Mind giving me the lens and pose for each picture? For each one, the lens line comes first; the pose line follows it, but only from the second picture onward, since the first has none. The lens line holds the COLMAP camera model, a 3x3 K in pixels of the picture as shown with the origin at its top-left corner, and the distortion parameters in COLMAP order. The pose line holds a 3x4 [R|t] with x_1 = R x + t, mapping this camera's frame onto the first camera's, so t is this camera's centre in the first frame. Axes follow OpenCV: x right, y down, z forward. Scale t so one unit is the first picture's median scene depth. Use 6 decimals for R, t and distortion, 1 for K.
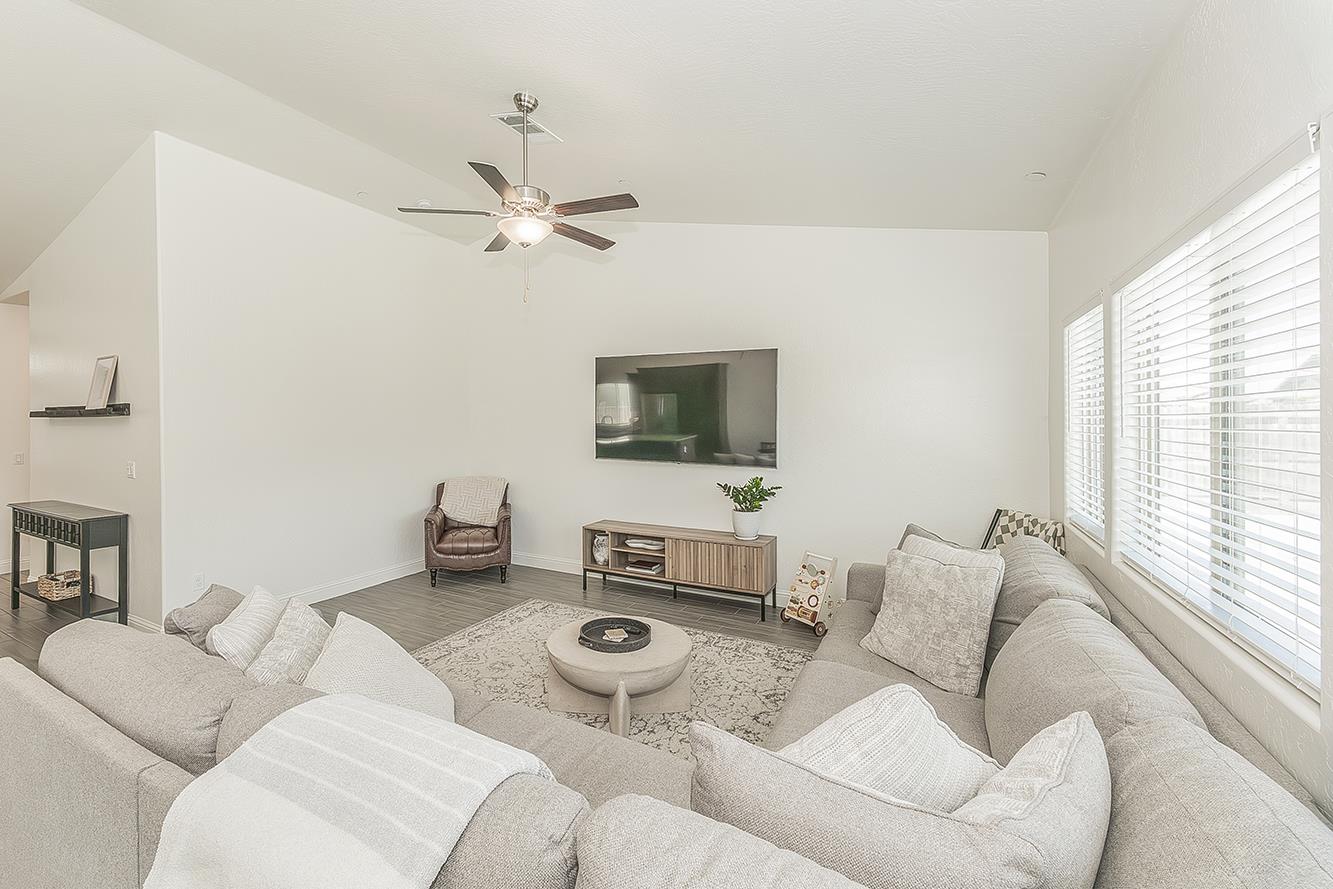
lens RADIAL K [[558.6, 0, 605.2], [0, 558.6, 423.8], [0, 0, 1]] dist [0.008629, -0.002627]
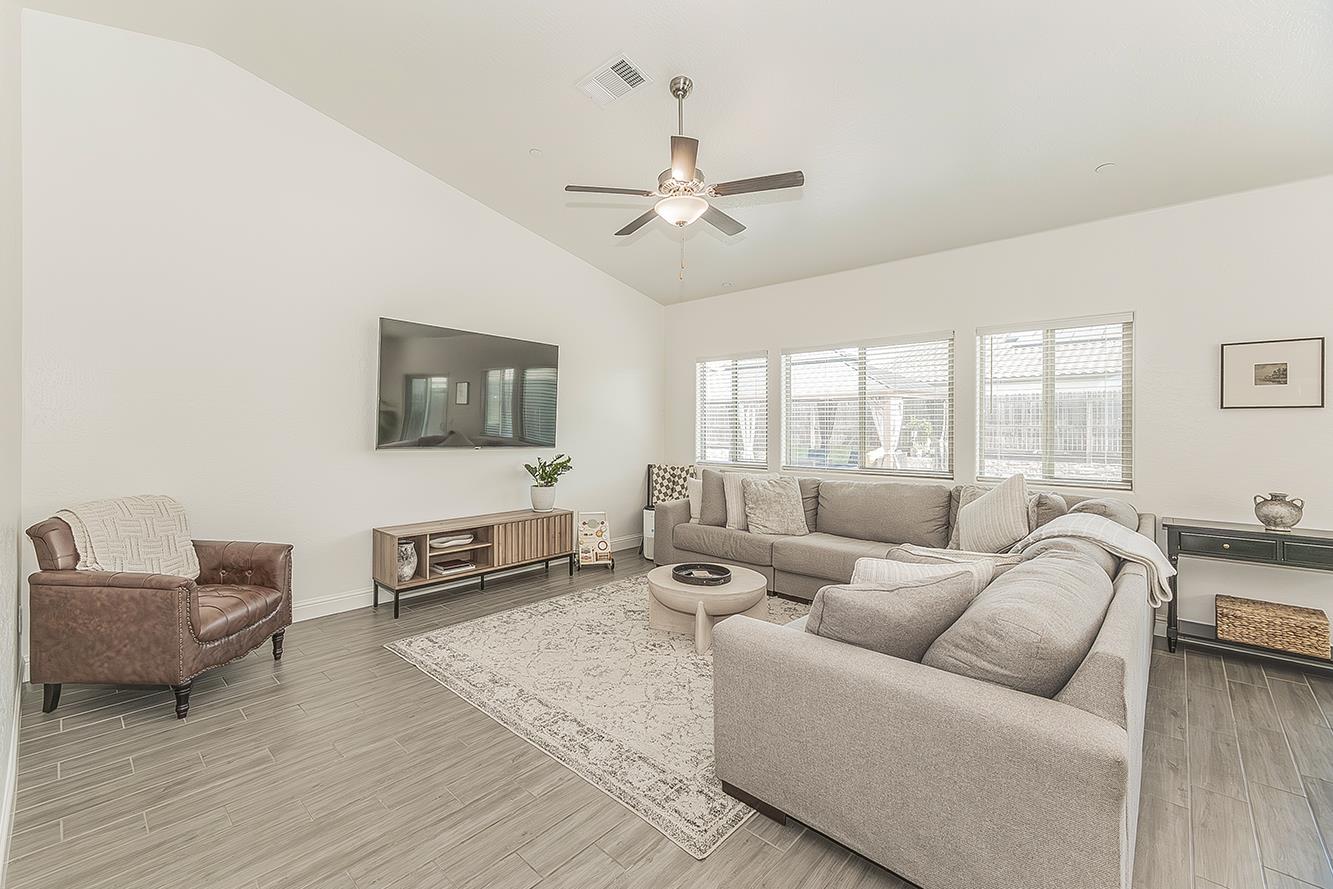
lens RADIAL K [[558.6, 0, 610.7], [0, 558.6, 427.0], [0, 0, 1]] dist [0.008629, -0.002627]
pose [[0.254077, 0.004908, 0.967172, -0.797349], [-0.001181, 0.999988, -0.004765, 0.041572], [-0.967183, 0.000069, 0.254079, 0.583492]]
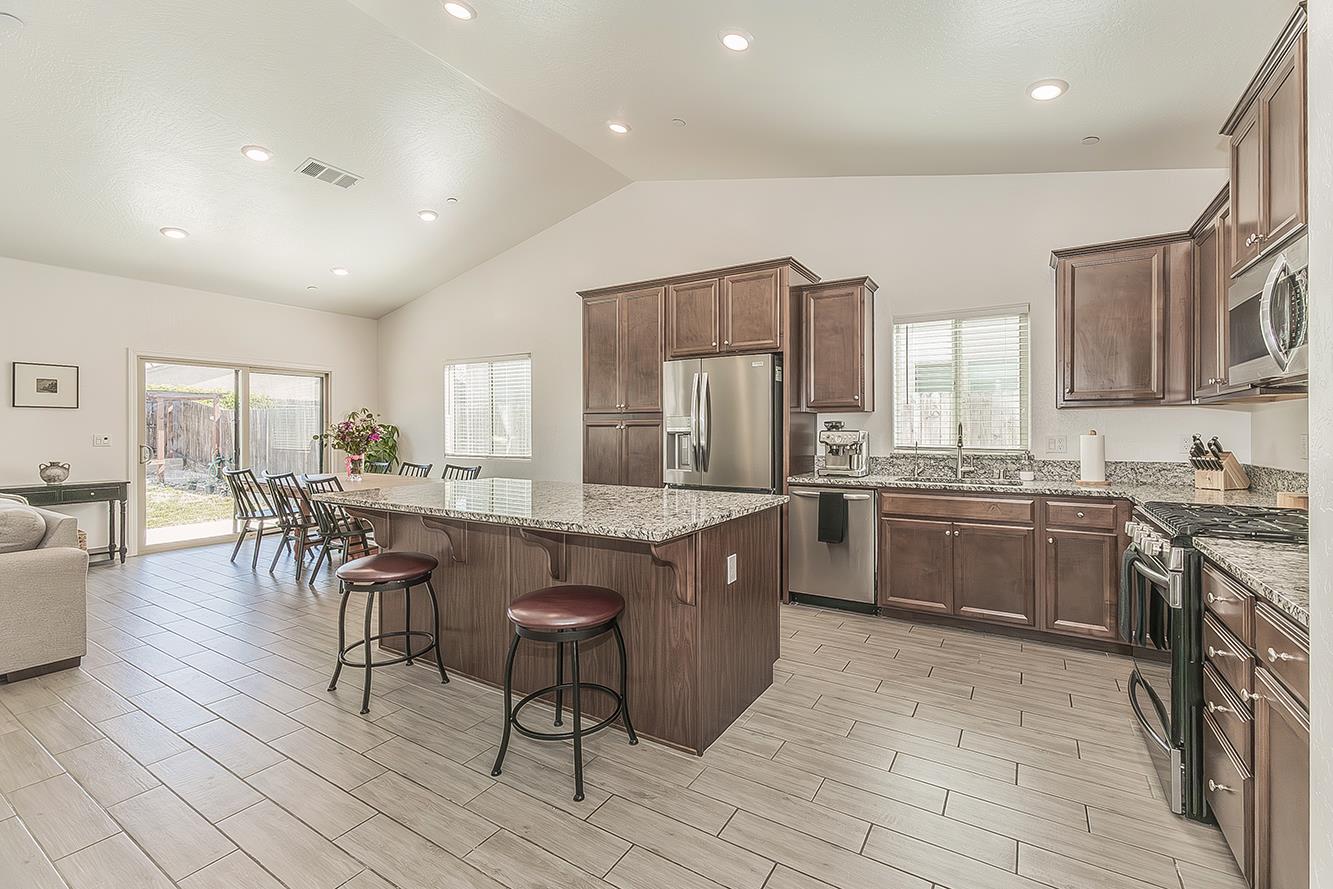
lens RADIAL K [[558.6, 0, 705.0], [0, 558.6, 431.5], [0, 0, 1]] dist [0.008629, -0.002627]
pose [[-0.999978, 0.004554, -0.004870, -1.190977], [0.004531, 0.999978, 0.004760, 0.061250], [0.004892, 0.004738, -0.999977, 1.078397]]
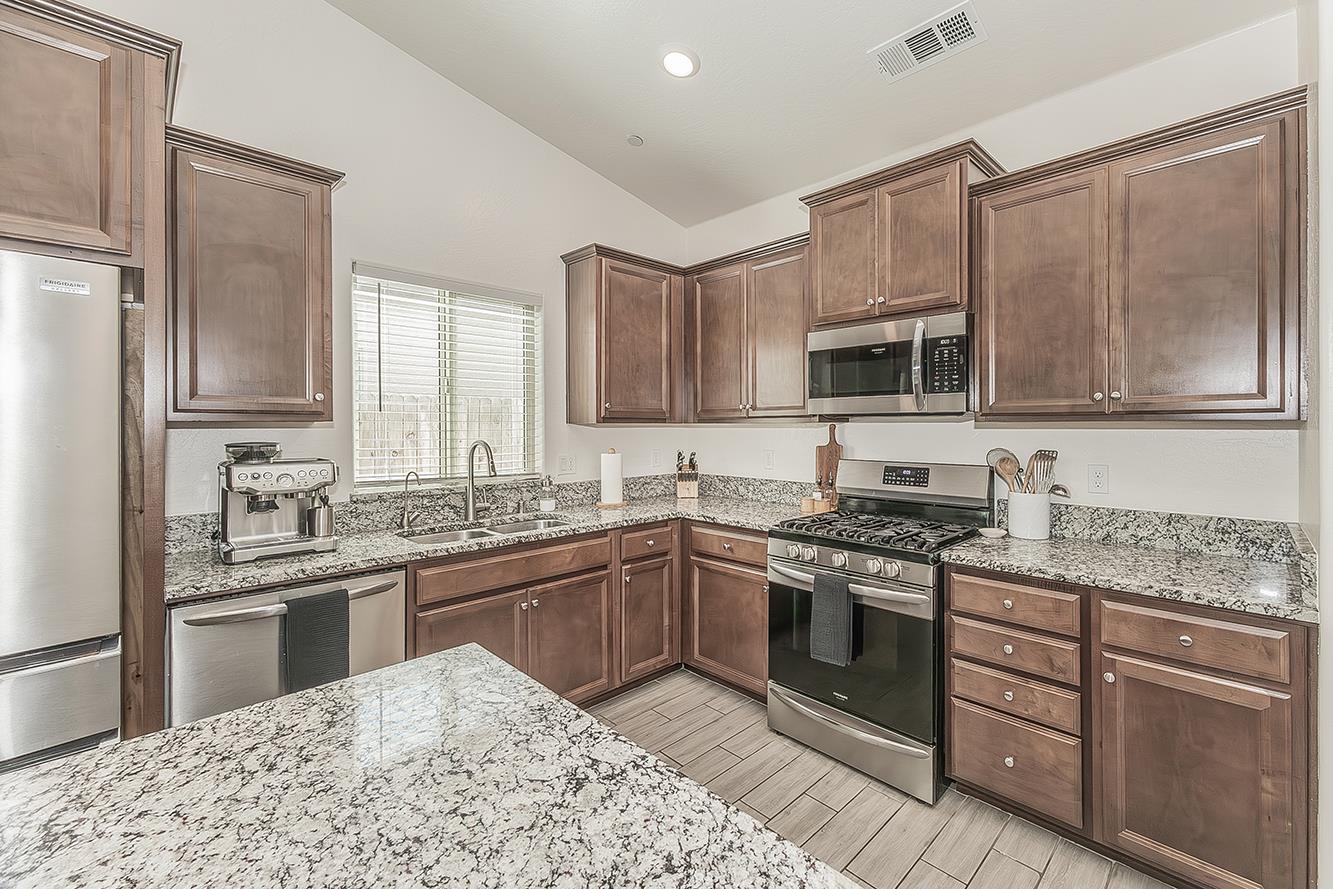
lens RADIAL K [[558.6, 0, 729.6], [0, 558.6, 427.4], [0, 0, 1]] dist [0.008629, -0.002627]
pose [[-0.221043, 0.005753, -0.975247, -1.058238], [-0.000492, 0.999982, 0.006010, 0.034245], [0.975264, 0.001808, -0.221036, 0.618582]]
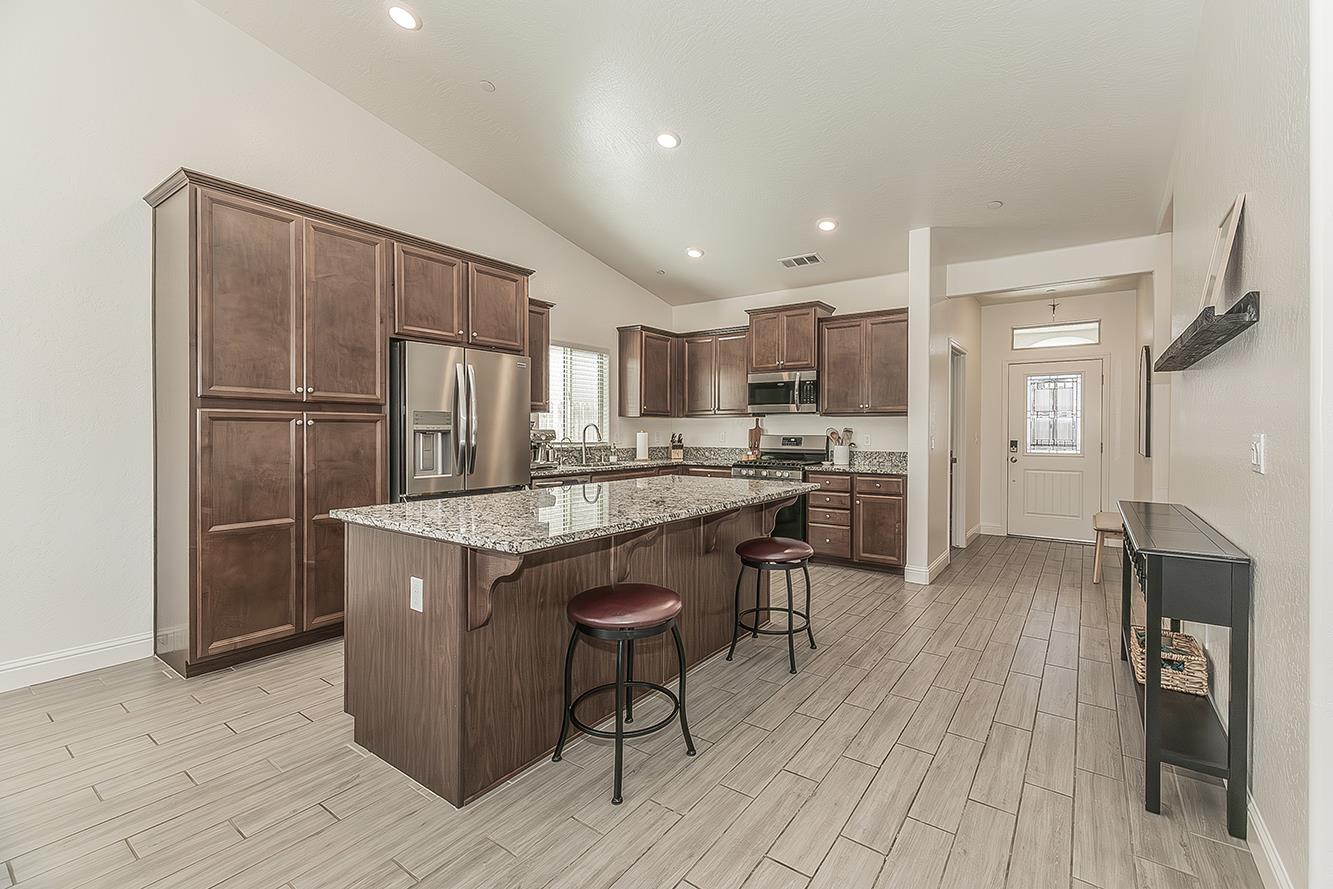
lens RADIAL K [[558.6, 0, 721.5], [0, 558.6, 436.6], [0, 0, 1]] dist [0.008629, -0.002627]
pose [[-0.047073, 0.013728, -0.998797, -0.376987], [-0.007163, 0.999875, 0.014080, 0.061008], [0.998866, 0.007817, -0.046969, 0.567329]]
